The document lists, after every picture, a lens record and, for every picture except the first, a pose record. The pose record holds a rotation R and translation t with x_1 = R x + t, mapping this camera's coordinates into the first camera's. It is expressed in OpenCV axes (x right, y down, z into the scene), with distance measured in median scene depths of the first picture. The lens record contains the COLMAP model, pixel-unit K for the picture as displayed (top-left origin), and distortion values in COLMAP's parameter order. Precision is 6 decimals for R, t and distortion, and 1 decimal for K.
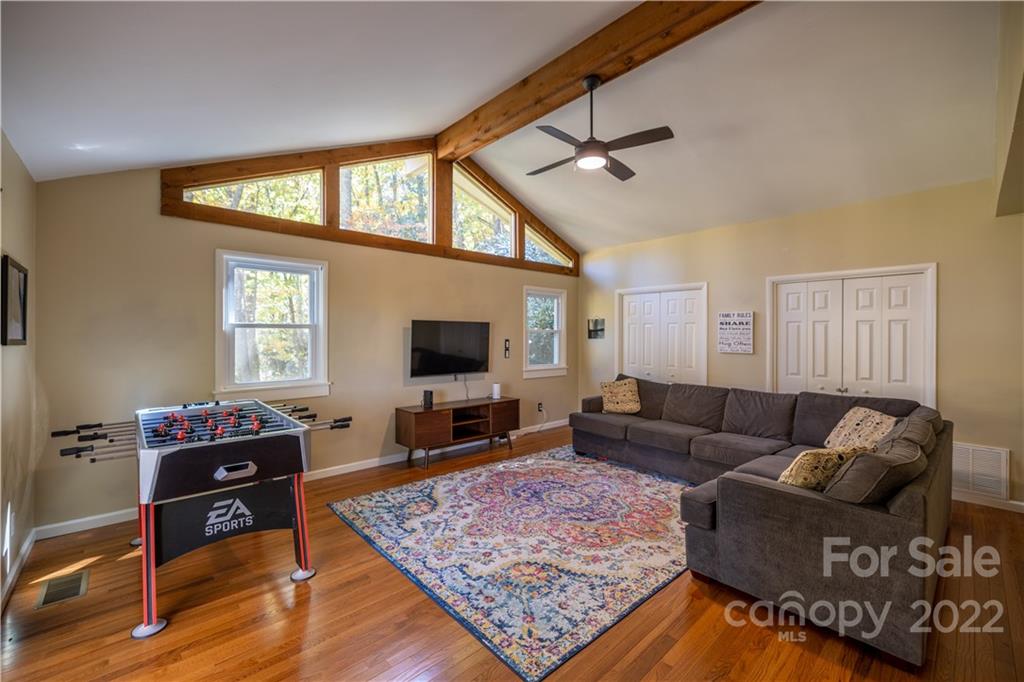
lens RADIAL K [[447.1, 0, 510.0], [0, 447.1, 328.4], [0, 0, 1]] dist [0.001001, 0.001349]
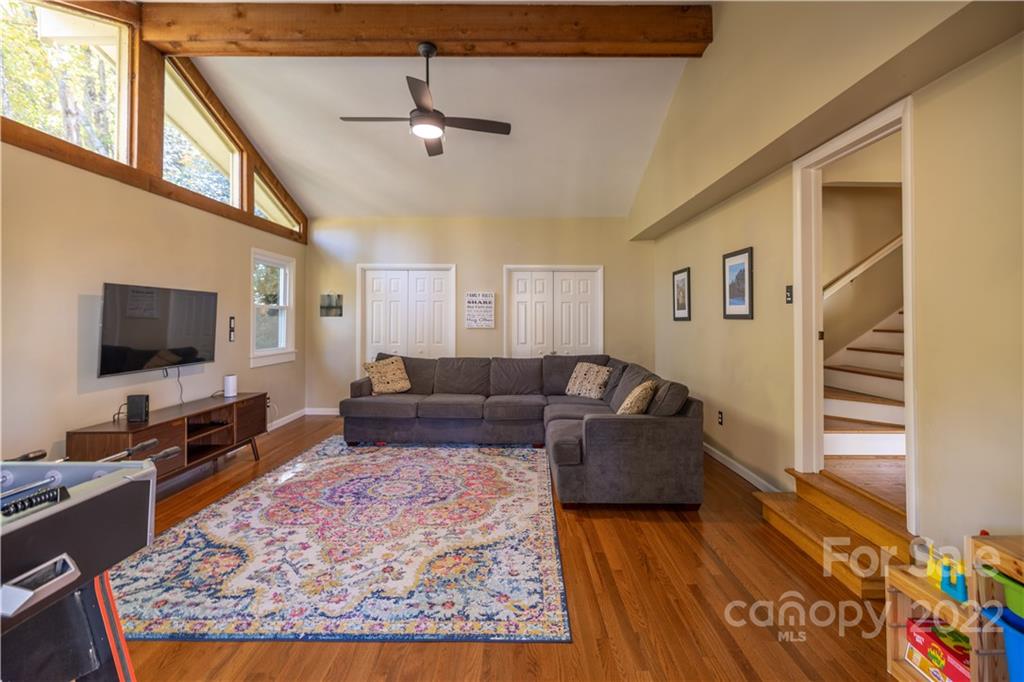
lens RADIAL K [[447.1, 0, 539.3], [0, 447.1, 304.3], [0, 0, 1]] dist [0.001001, 0.001349]
pose [[0.643886, 0.021201, 0.764827, -0.336297], [-0.008864, 0.999756, -0.020251, 0.018826], [-0.765070, 0.006260, 0.643917, 0.163100]]
